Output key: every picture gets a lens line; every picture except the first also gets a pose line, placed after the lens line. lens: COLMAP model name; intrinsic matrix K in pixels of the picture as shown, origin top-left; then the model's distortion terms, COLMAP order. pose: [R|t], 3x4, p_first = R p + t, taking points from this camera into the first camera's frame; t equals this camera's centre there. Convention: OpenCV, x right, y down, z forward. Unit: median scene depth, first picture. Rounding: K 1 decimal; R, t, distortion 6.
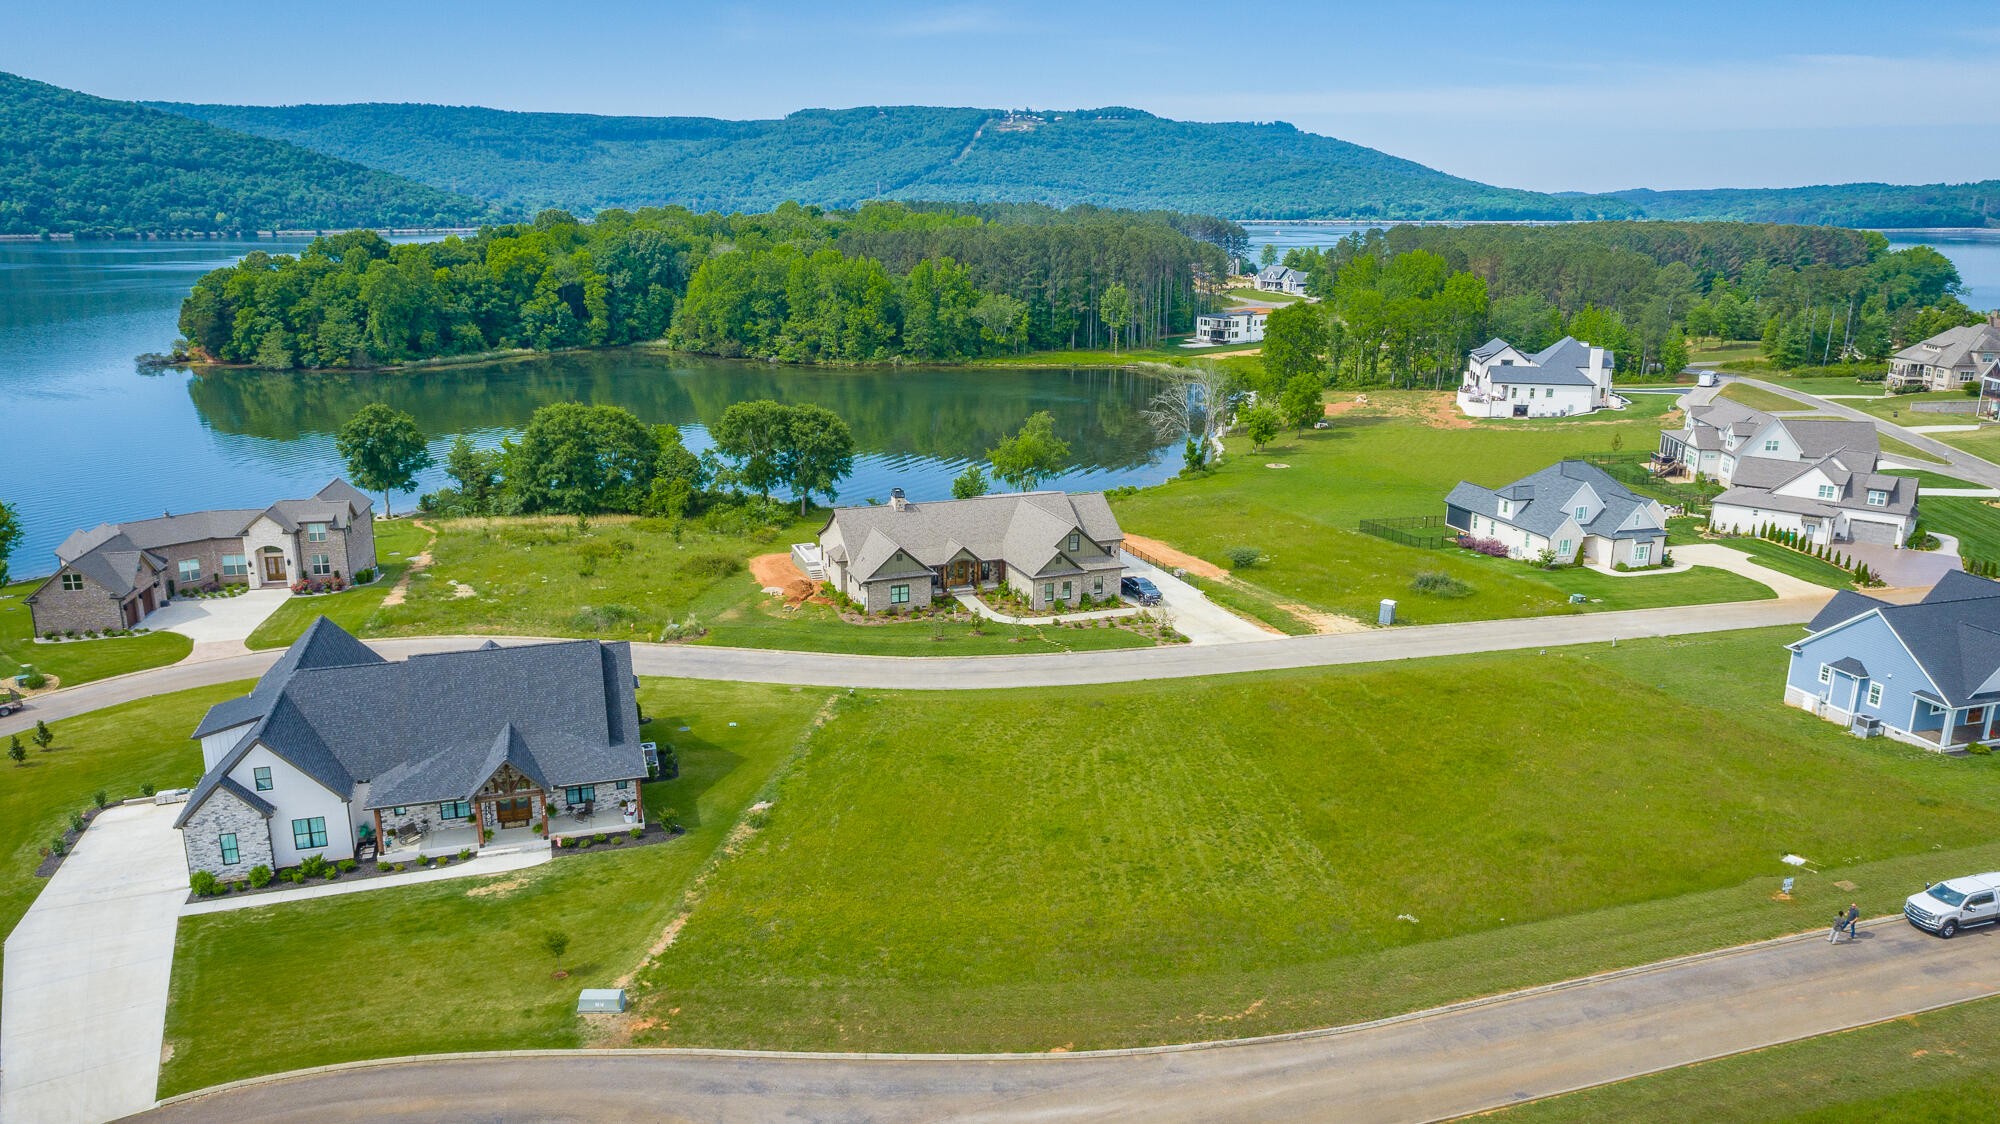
lens RADIAL K [[1356.0, 0, 997.8], [0, 1356.0, 526.4], [0, 0, 1]] dist [-0.015360, 0.002095]
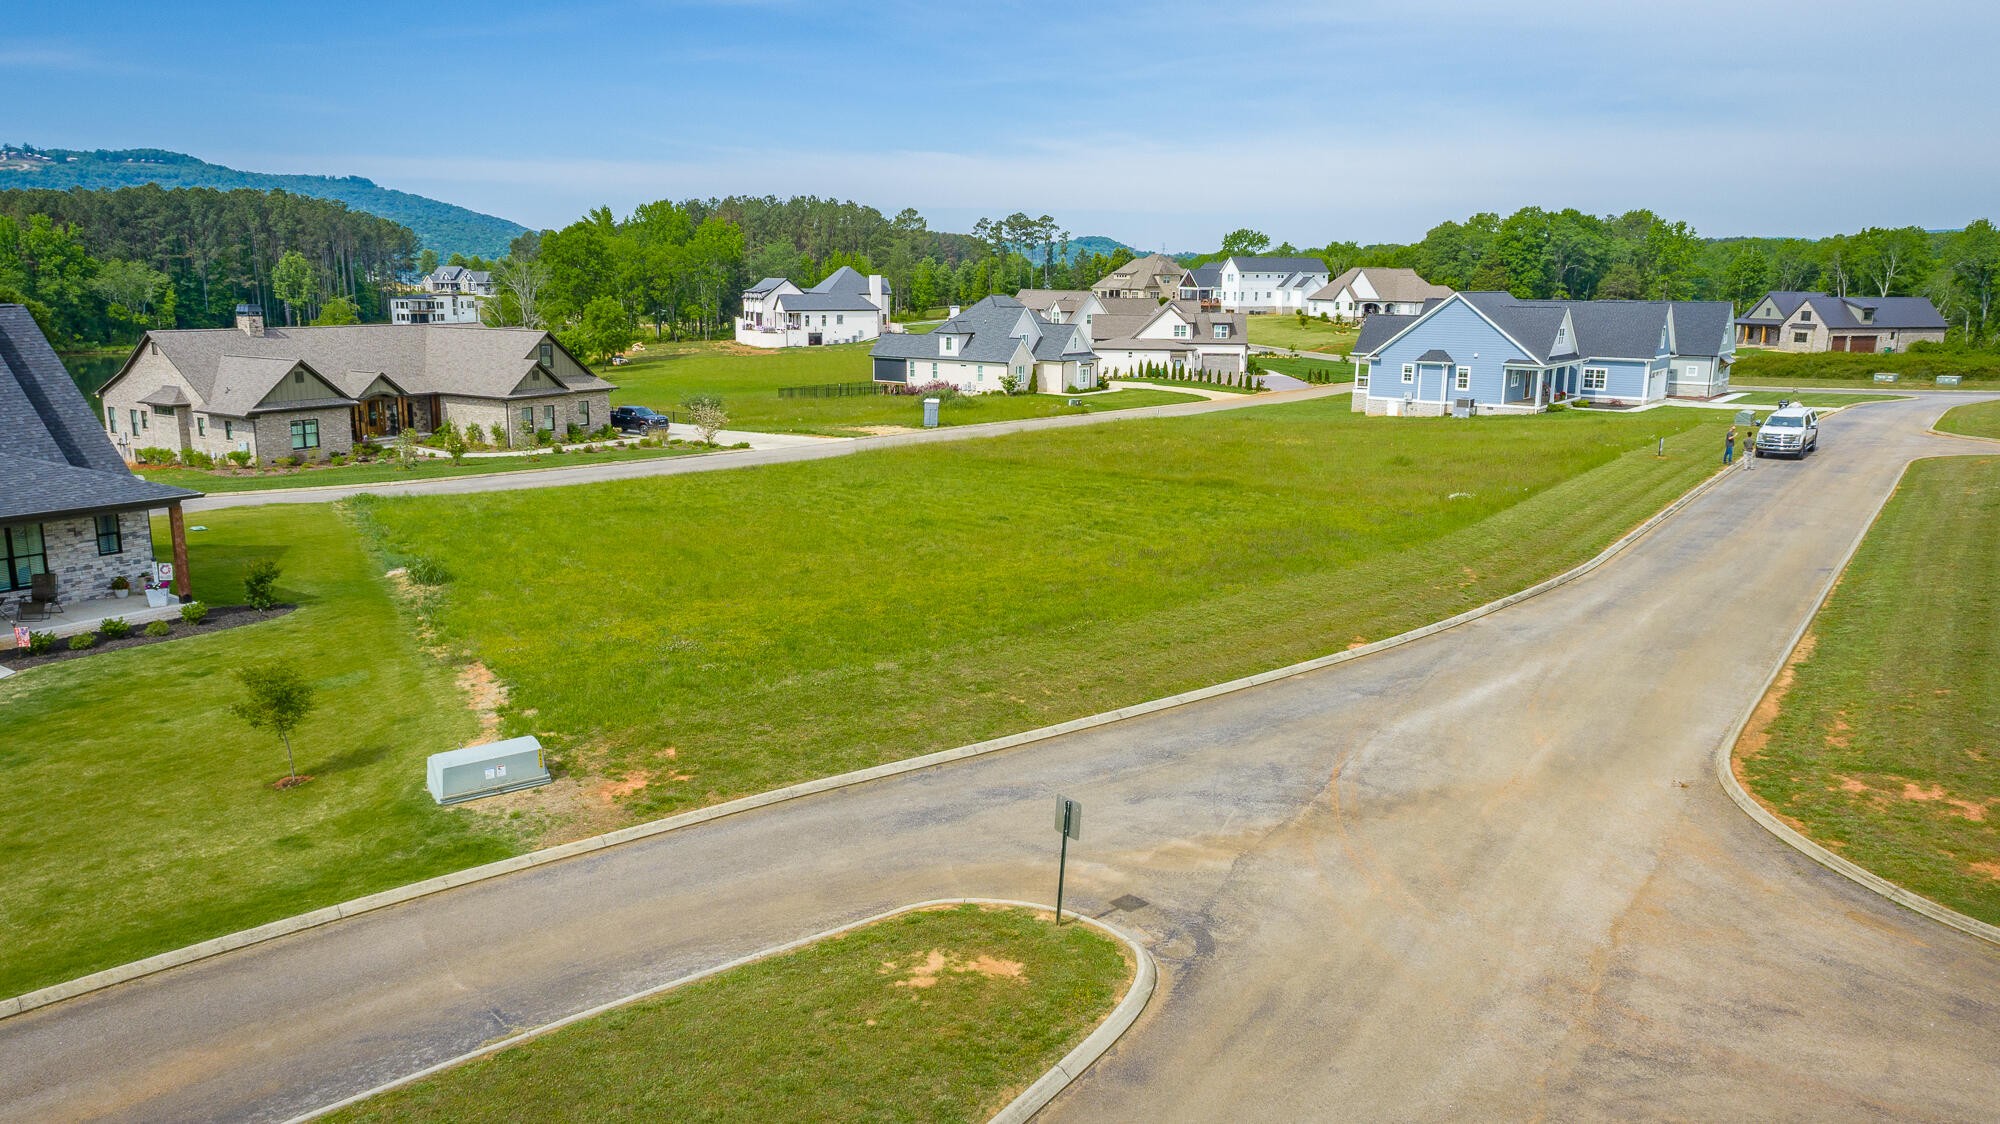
lens RADIAL K [[1349.8, 0, 1000.0], [0, 1349.8, 562.0], [0, 0, 1]] dist [-0.014114, 0.008020]
pose [[0.805253, -0.122723, 0.580092, -0.093393], [0.134664, 0.990633, 0.022643, 0.070981], [-0.577437, 0.059885, 0.814236, 0.136474]]
